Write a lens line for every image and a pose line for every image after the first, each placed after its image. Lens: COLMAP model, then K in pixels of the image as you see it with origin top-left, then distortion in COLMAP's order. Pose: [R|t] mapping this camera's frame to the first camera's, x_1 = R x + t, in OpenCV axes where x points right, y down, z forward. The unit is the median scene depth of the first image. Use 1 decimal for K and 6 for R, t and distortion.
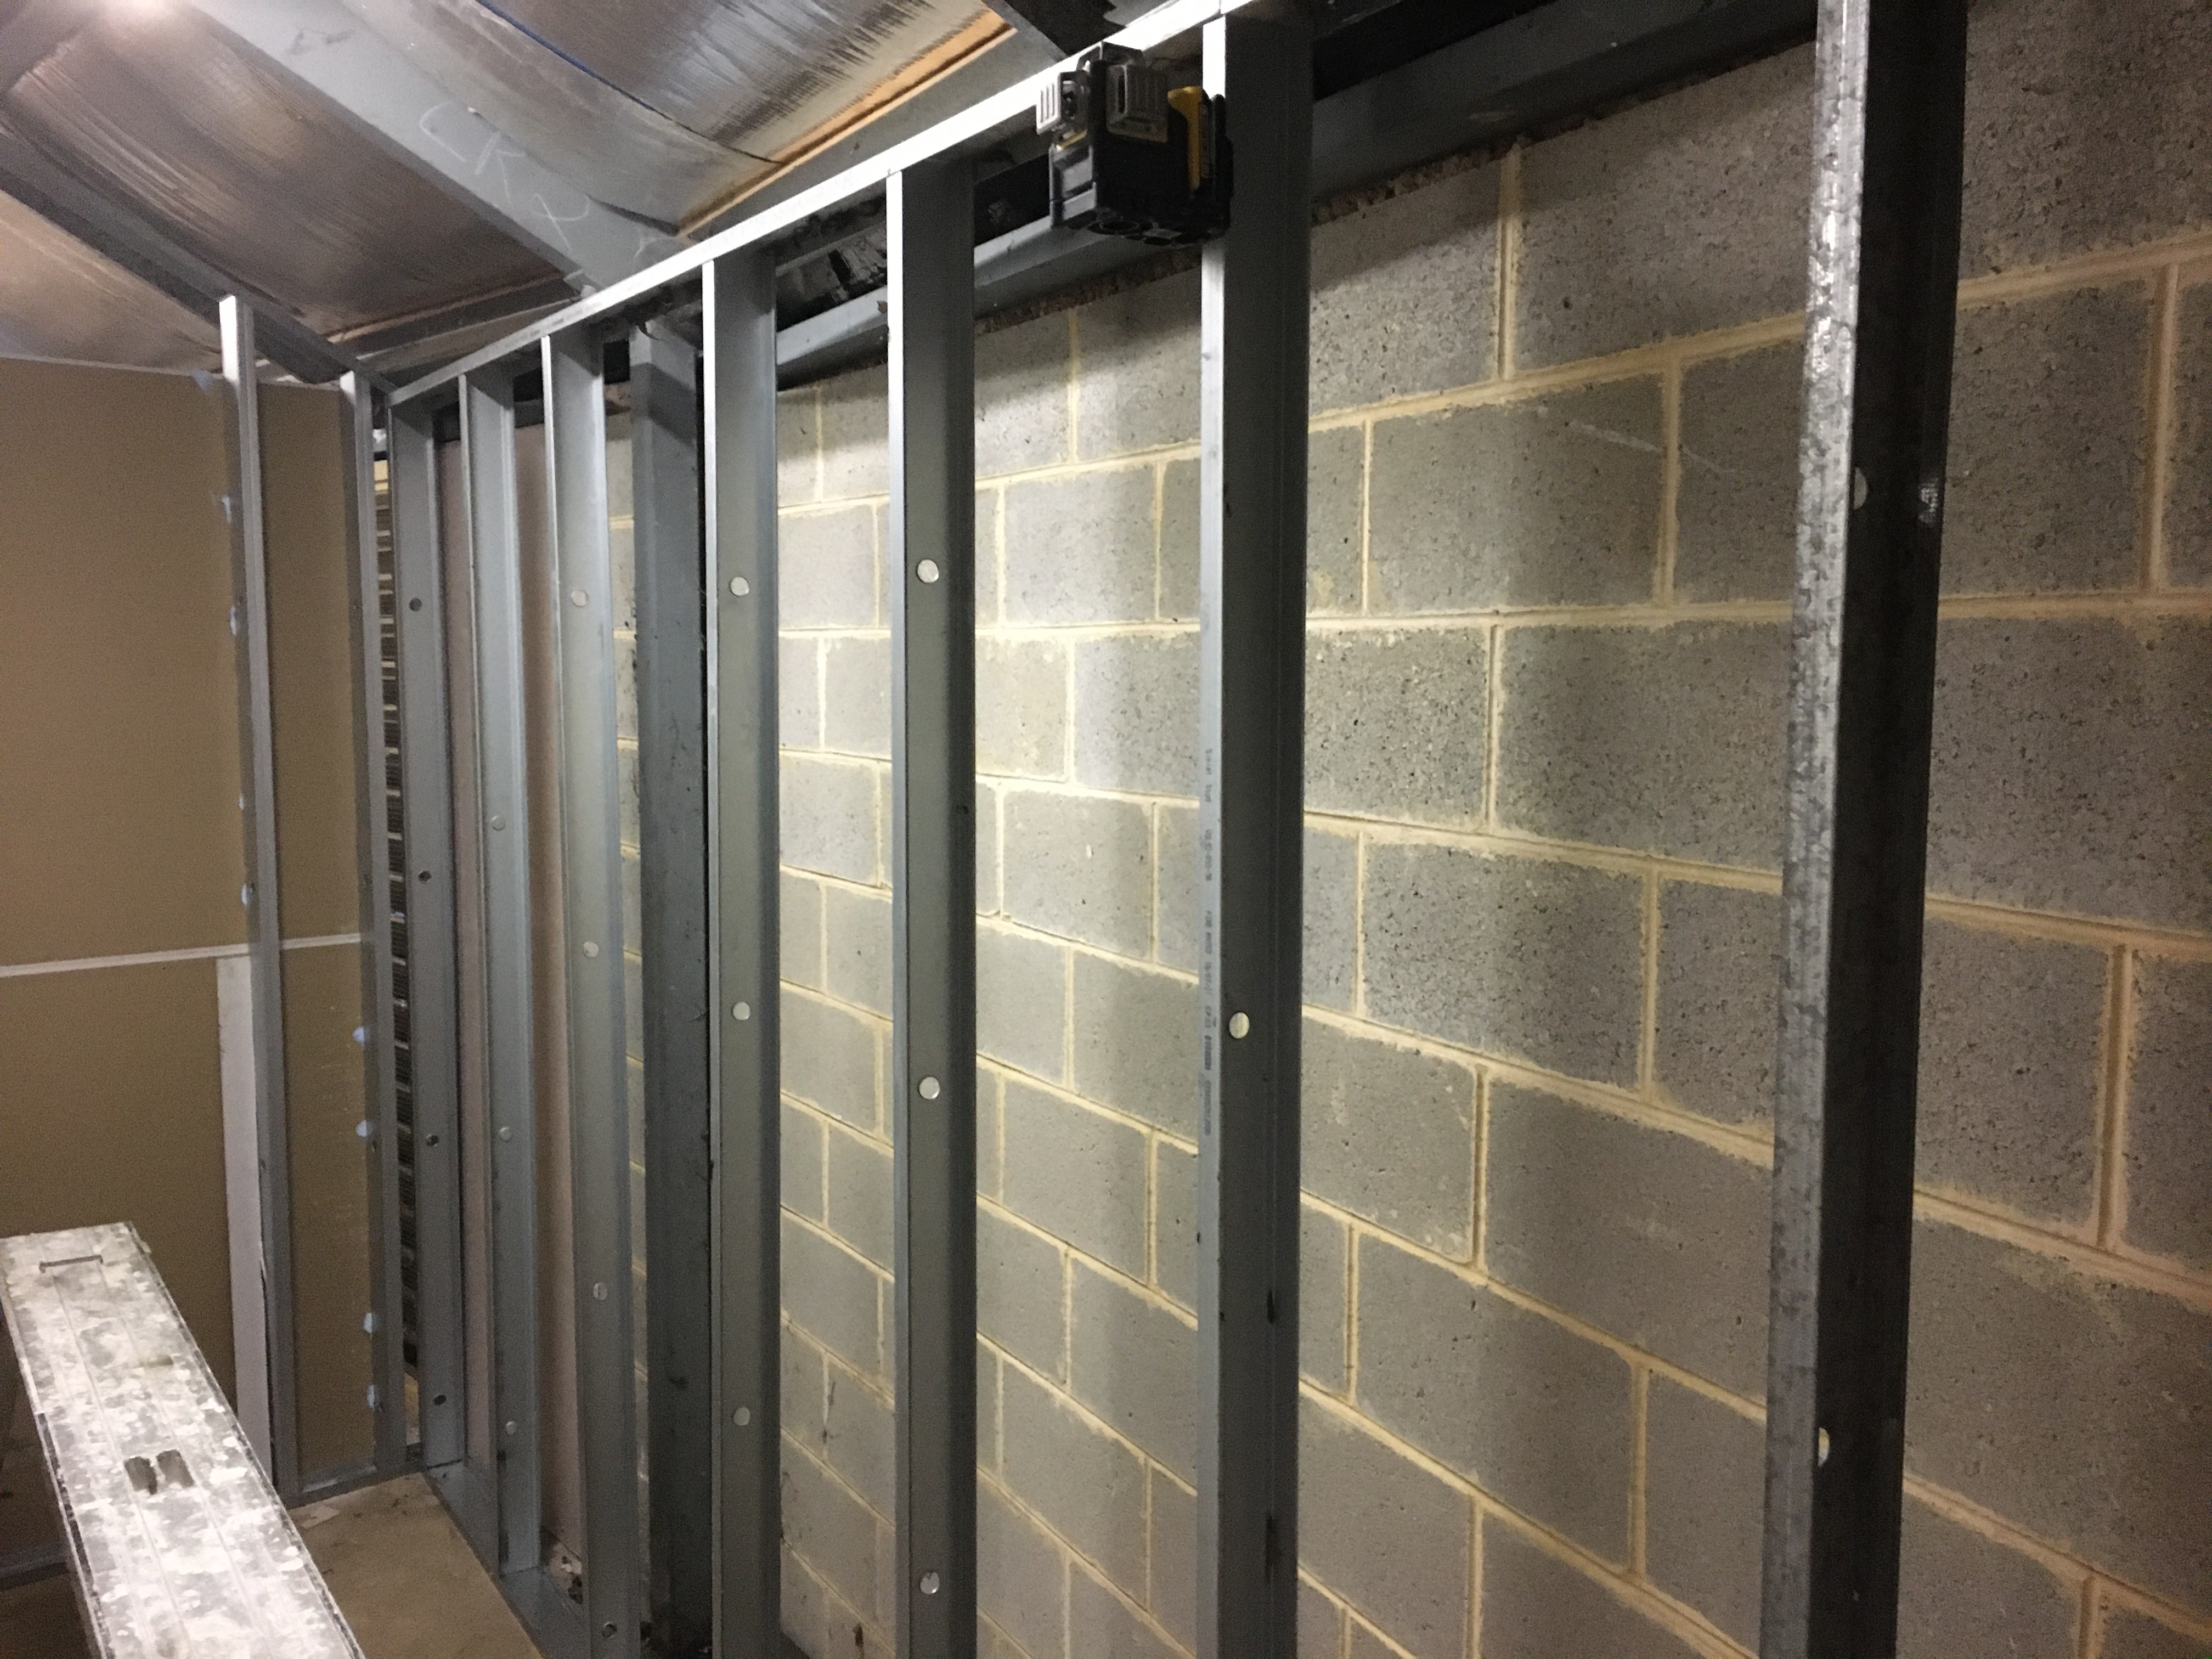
lens RADIAL K [[1859.3, 0, 1028.0], [0, 1859.3, 877.7], [0, 0, 1]] dist [0.057487, -0.087552]
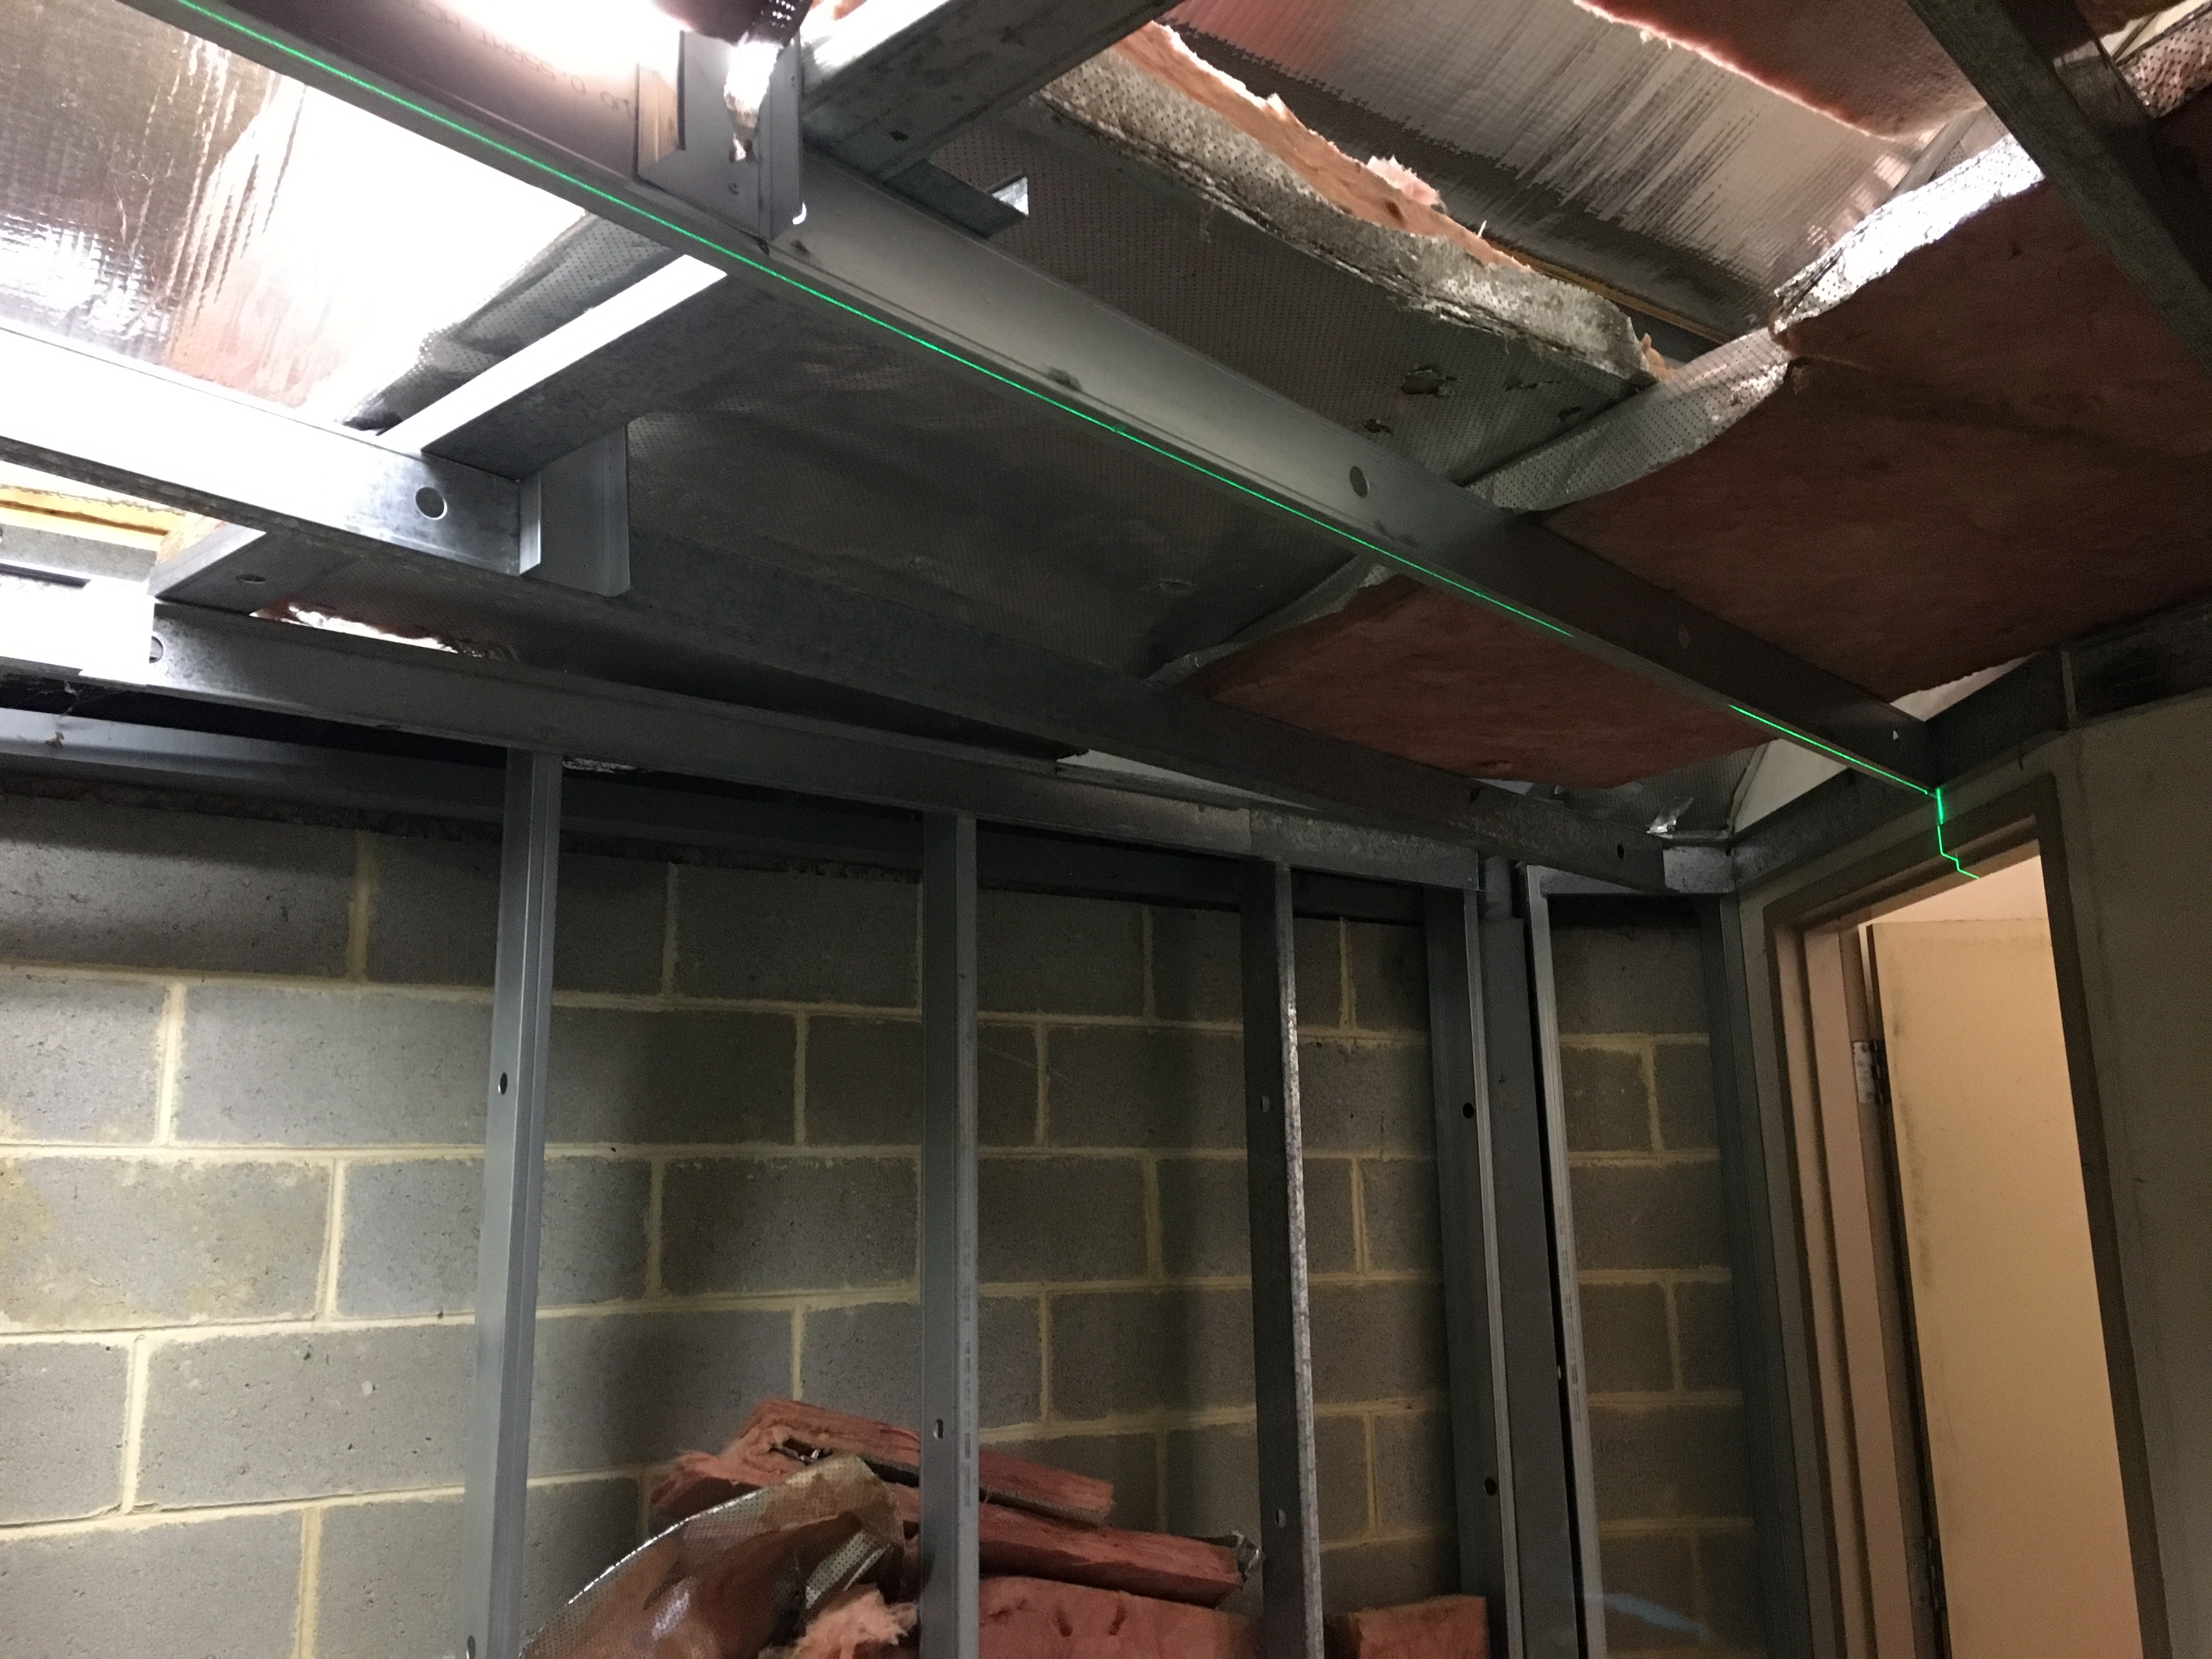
lens RADIAL K [[1859.3, 0, 1105.7], [0, 1859.3, 827.7], [0, 0, 1]] dist [0.057487, -0.087552]
pose [[-0.121142, 0.203809, 0.971487, -1.325074], [0.136592, 0.972807, -0.187053, -0.082261], [-0.983192, 0.110037, -0.145686, 0.984128]]
